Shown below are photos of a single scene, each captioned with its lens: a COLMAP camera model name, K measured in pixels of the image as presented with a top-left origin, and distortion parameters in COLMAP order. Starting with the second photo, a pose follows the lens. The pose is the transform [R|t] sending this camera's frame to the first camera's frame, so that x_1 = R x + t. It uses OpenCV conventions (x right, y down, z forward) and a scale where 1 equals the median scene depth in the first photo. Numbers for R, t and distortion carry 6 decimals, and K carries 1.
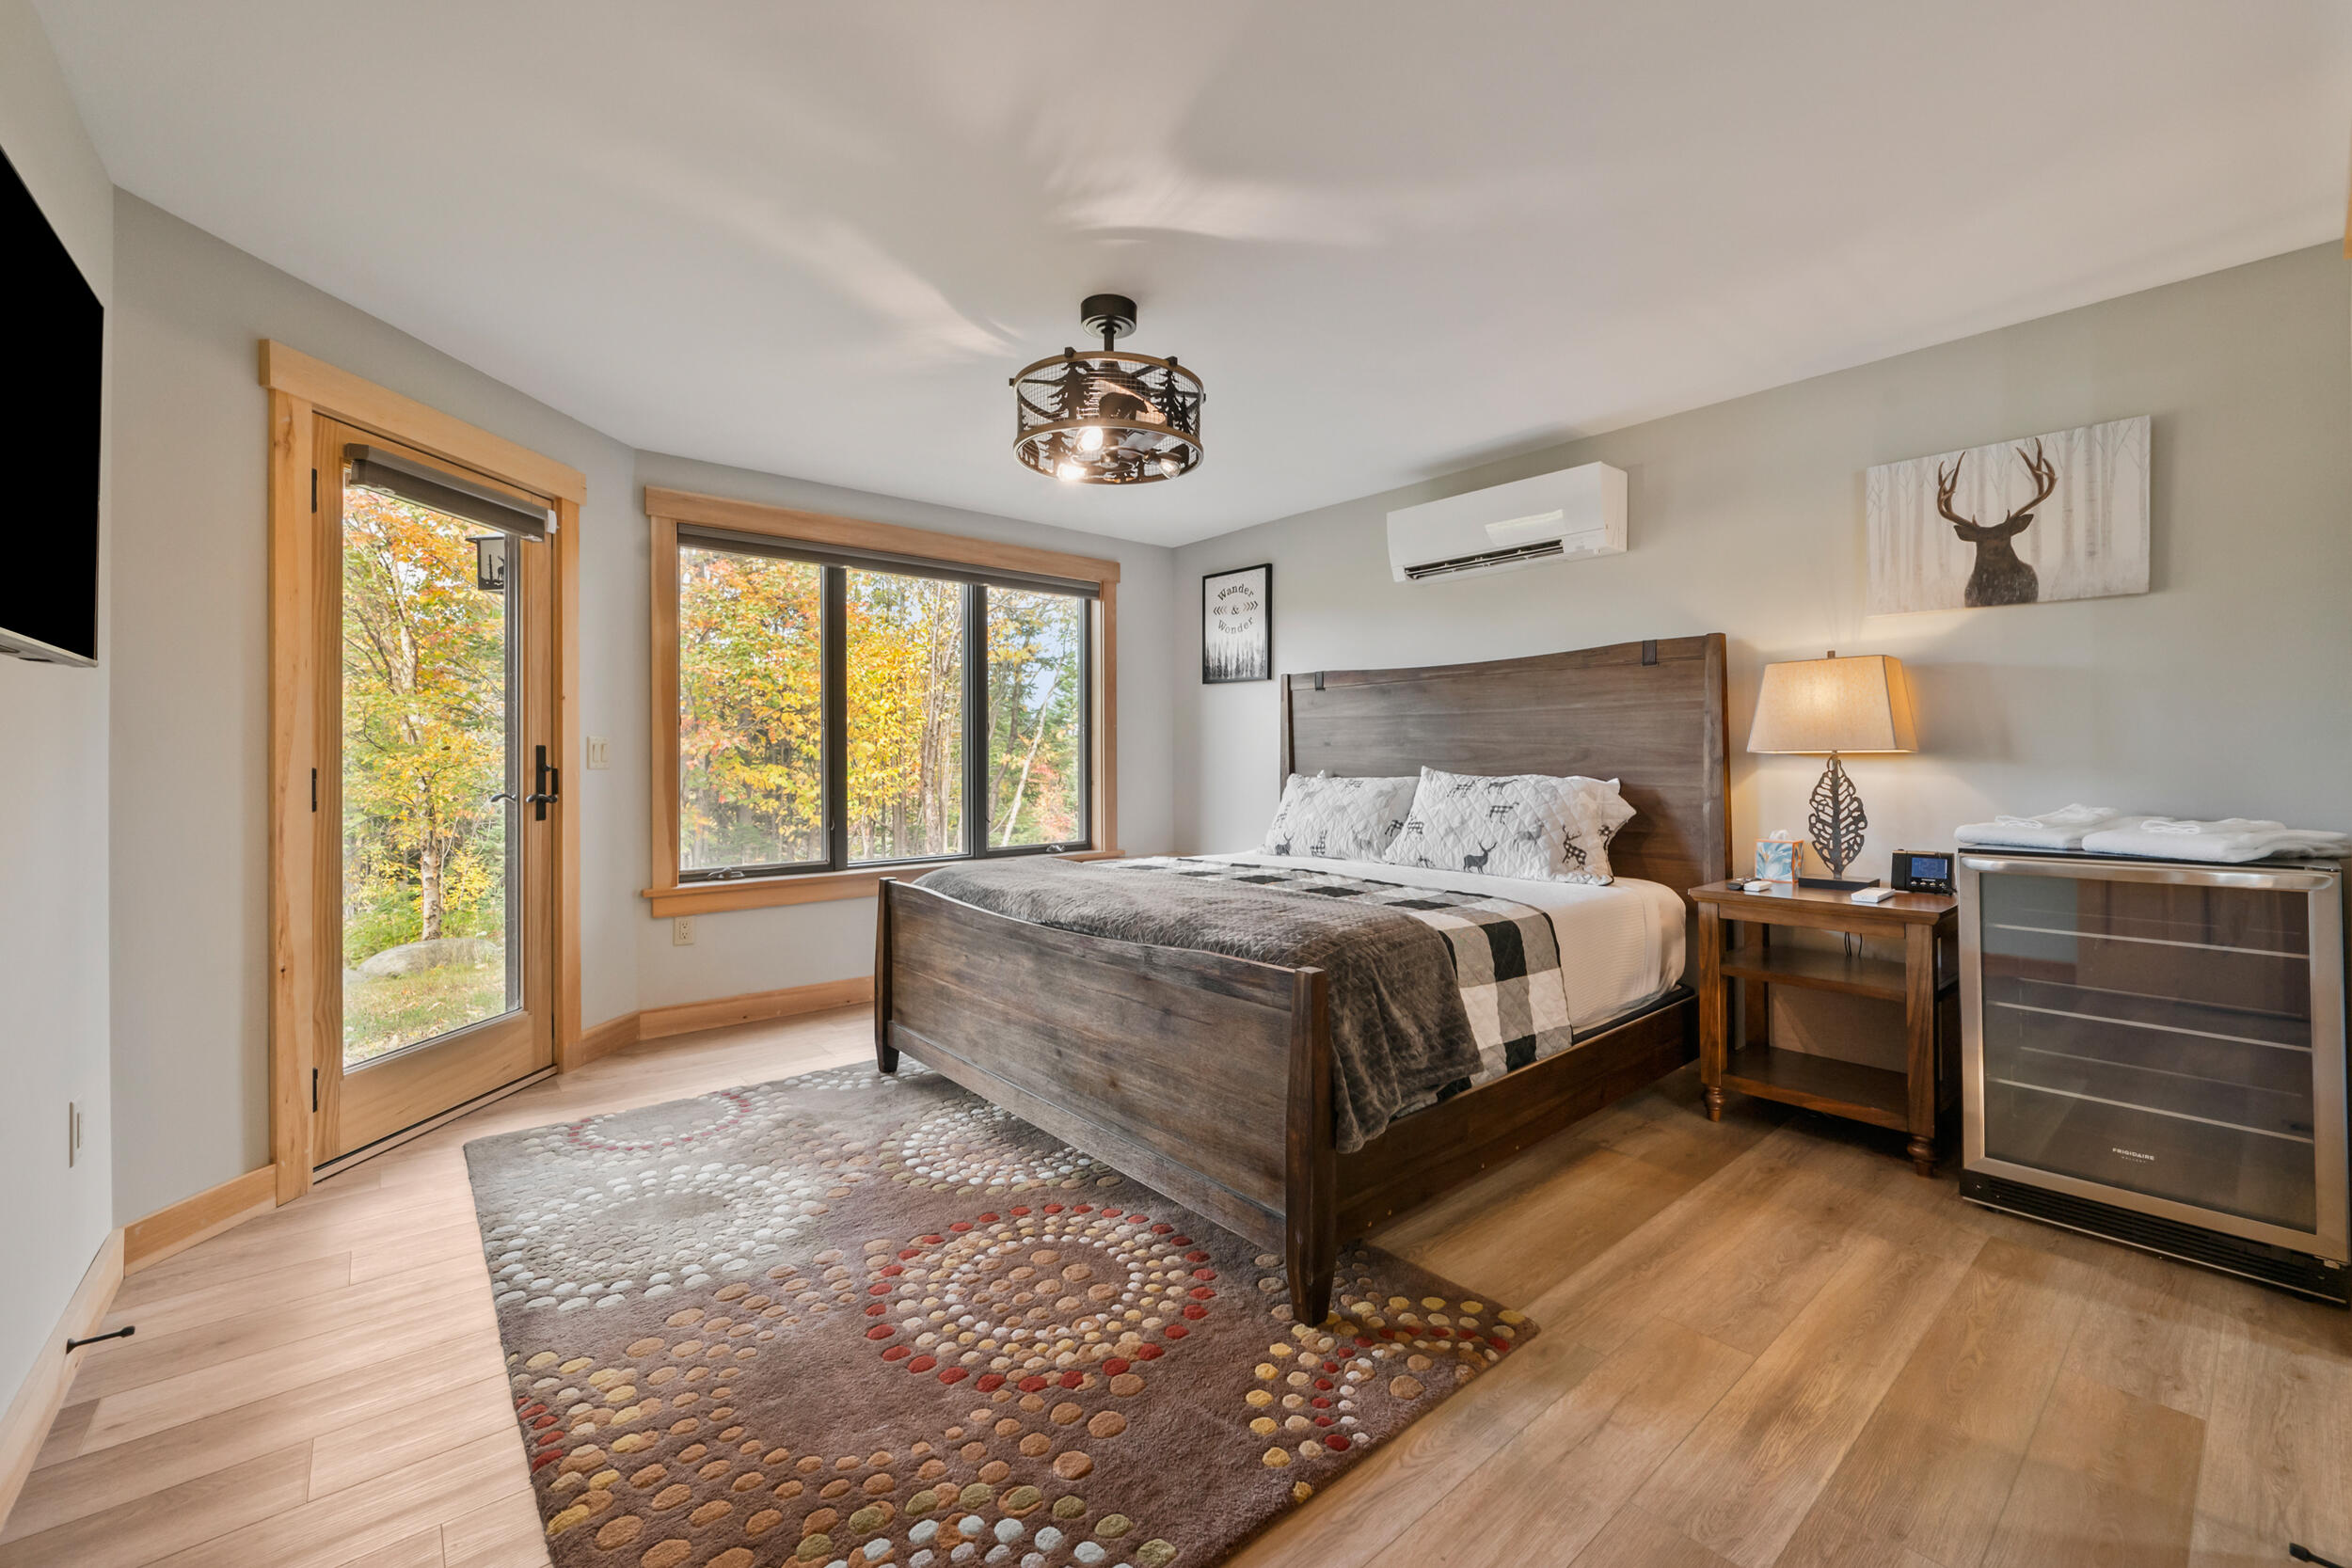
lens RADIAL K [[931.9, 0, 1167.7], [0, 931.9, 776.9], [0, 0, 1]] dist [0.000371, -0.000432]
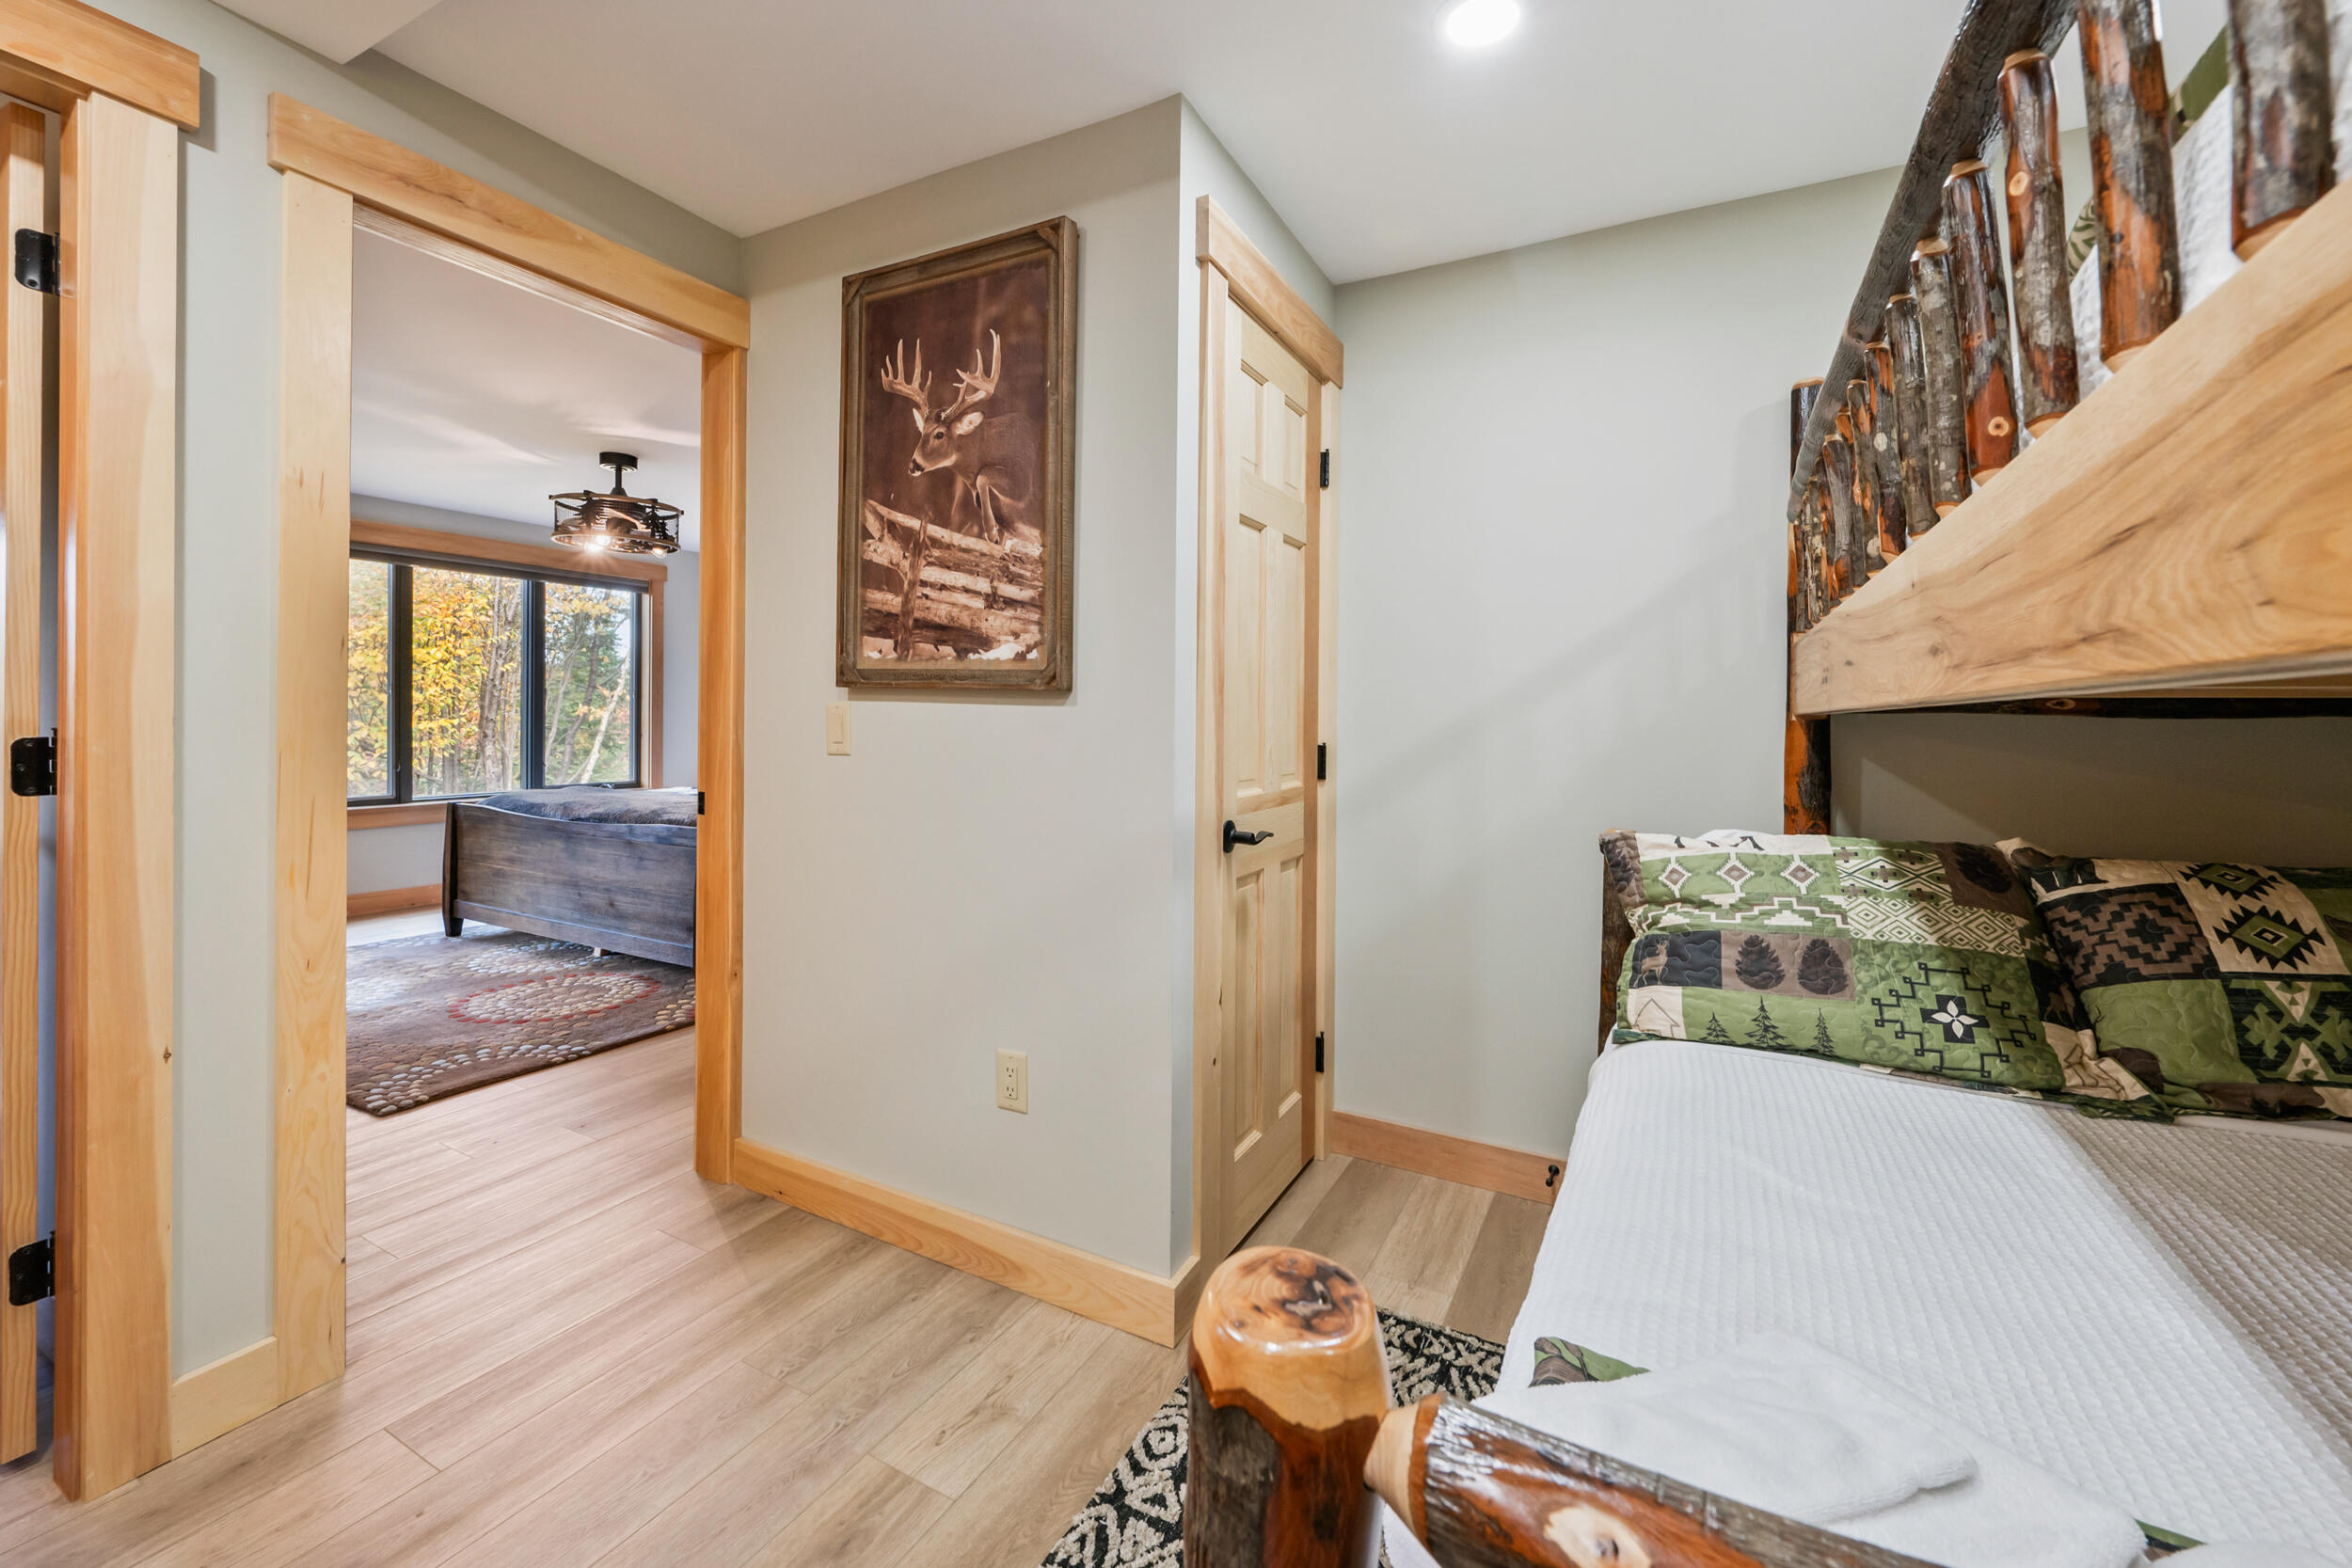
lens RADIAL K [[946.5, 0, 1181.9], [0, 946.5, 725.2], [0, 0, 1]] dist [-0.001303, 0.000152]
pose [[0.928250, 0.006712, 0.371895, 0.229196], [-0.005171, 0.999973, -0.005141, -0.009073], [-0.371920, 0.002849, 0.928261, -0.894579]]
